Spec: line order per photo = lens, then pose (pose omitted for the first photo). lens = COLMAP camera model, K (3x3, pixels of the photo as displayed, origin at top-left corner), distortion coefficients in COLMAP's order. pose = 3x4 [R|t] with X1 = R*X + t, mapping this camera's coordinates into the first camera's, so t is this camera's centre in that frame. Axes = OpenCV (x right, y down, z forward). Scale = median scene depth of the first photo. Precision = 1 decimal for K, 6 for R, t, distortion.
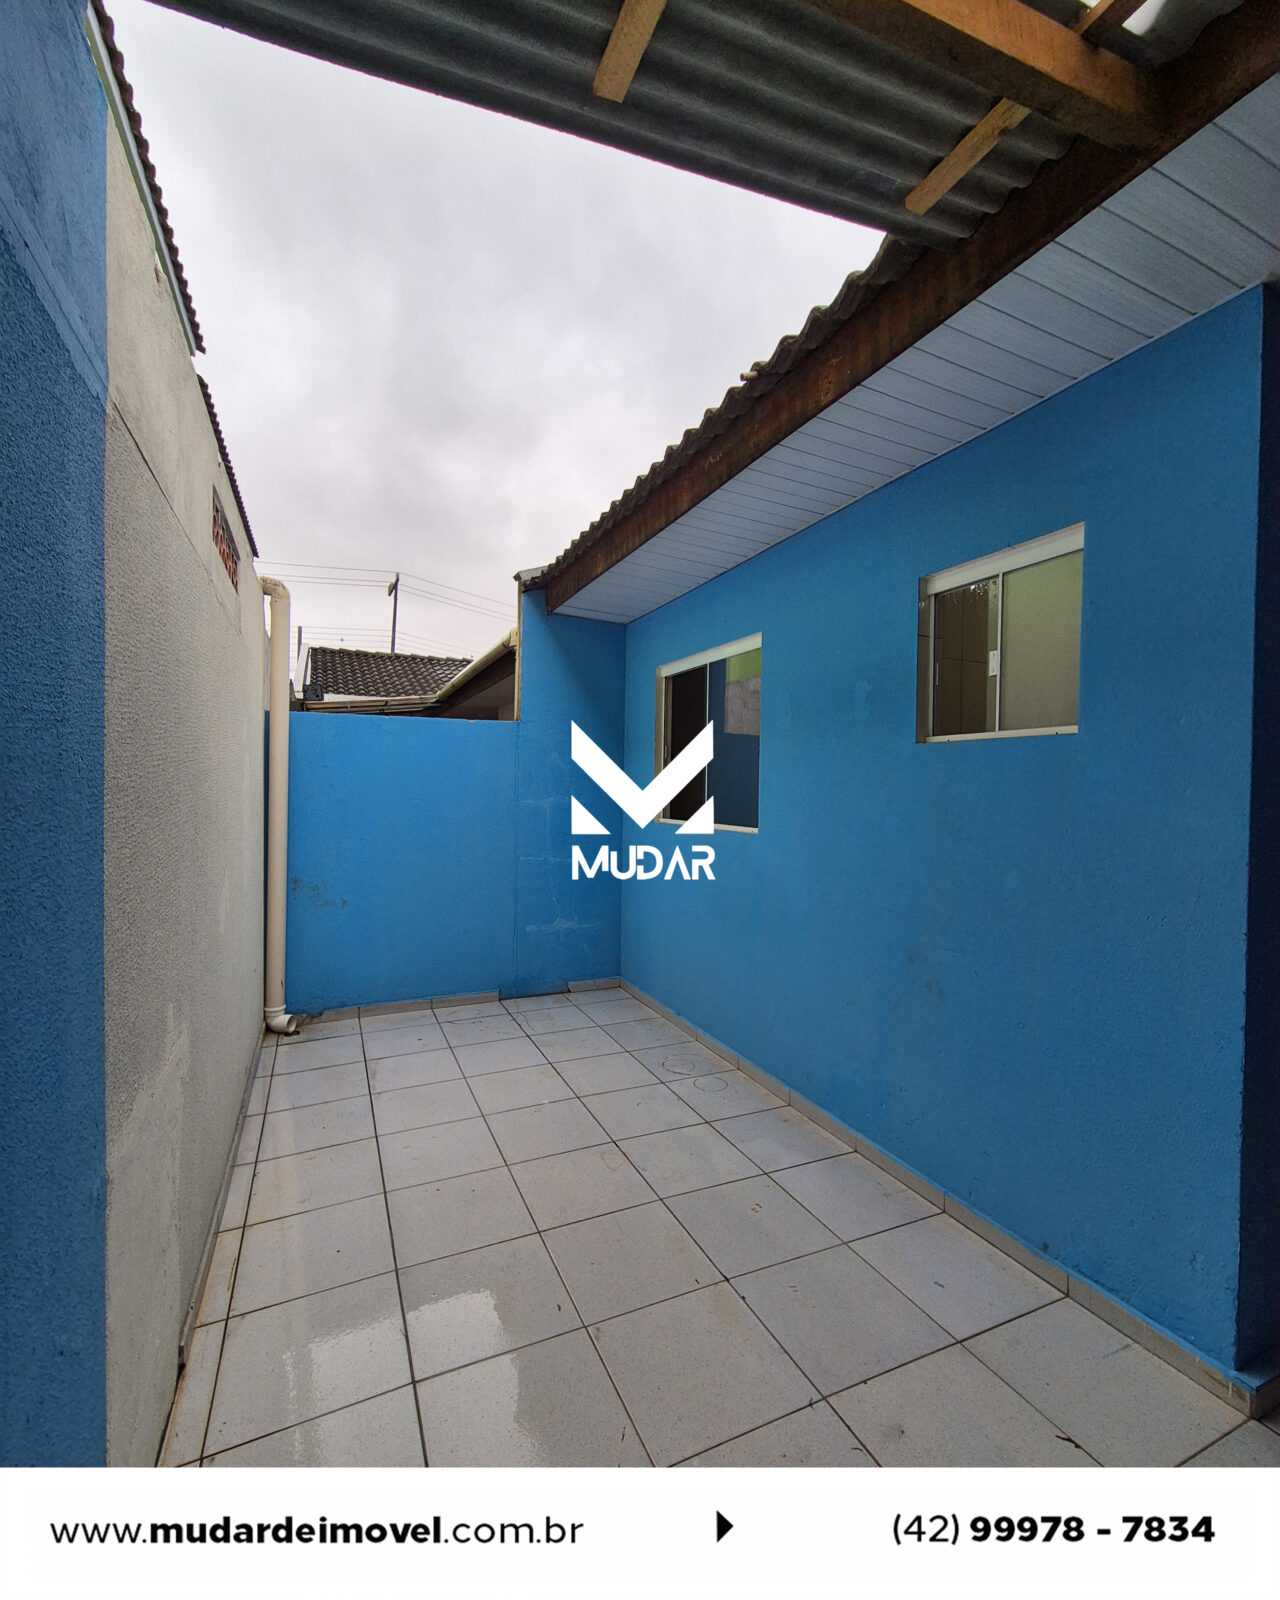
lens RADIAL K [[687.5, 0, 635.5], [0, 687.5, 793.5], [0, 0, 1]] dist [0.000381, 0.000465]
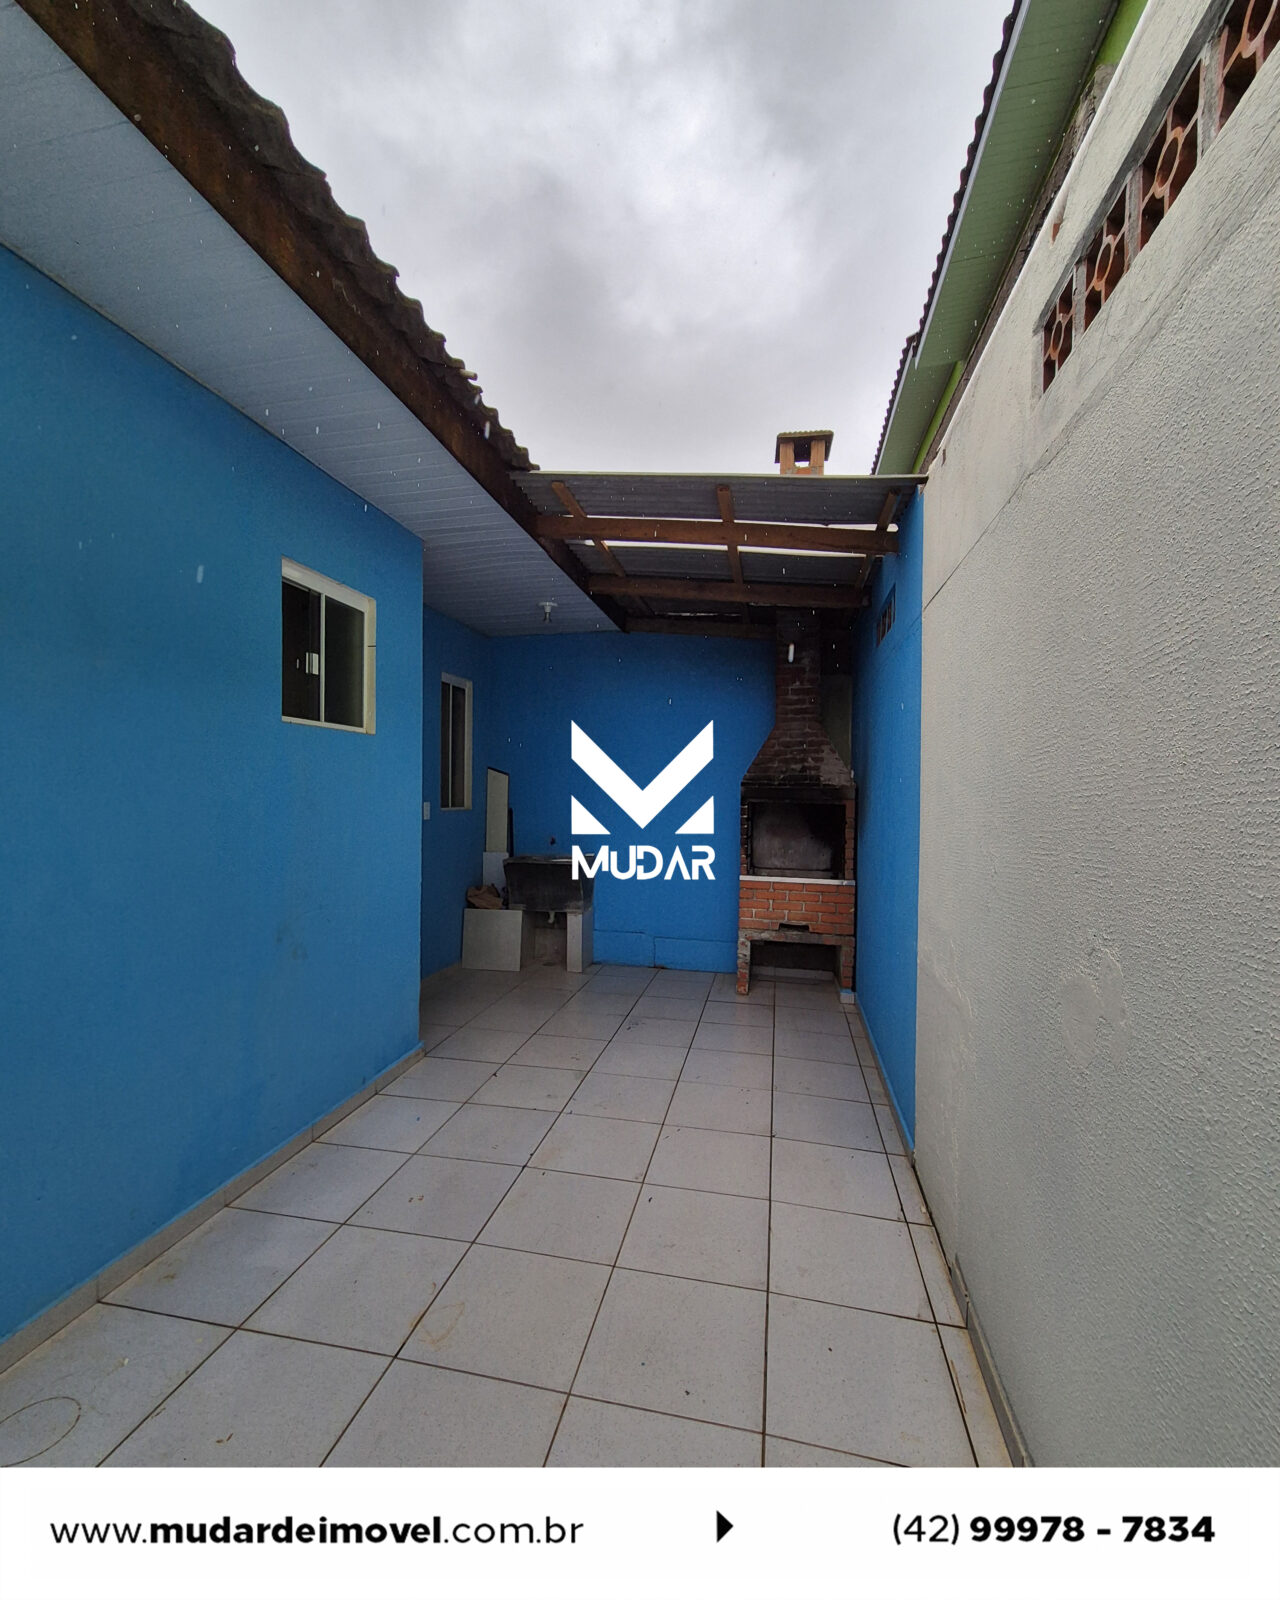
lens RADIAL K [[687.5, 0, 633.4], [0, 687.5, 803.3], [0, 0, 1]] dist [0.000381, 0.000465]
pose [[-0.806079, -0.033936, 0.590834, -0.614255], [-0.017176, 0.999276, 0.033962, 0.003888], [-0.591559, 0.017228, -0.806078, 1.556018]]
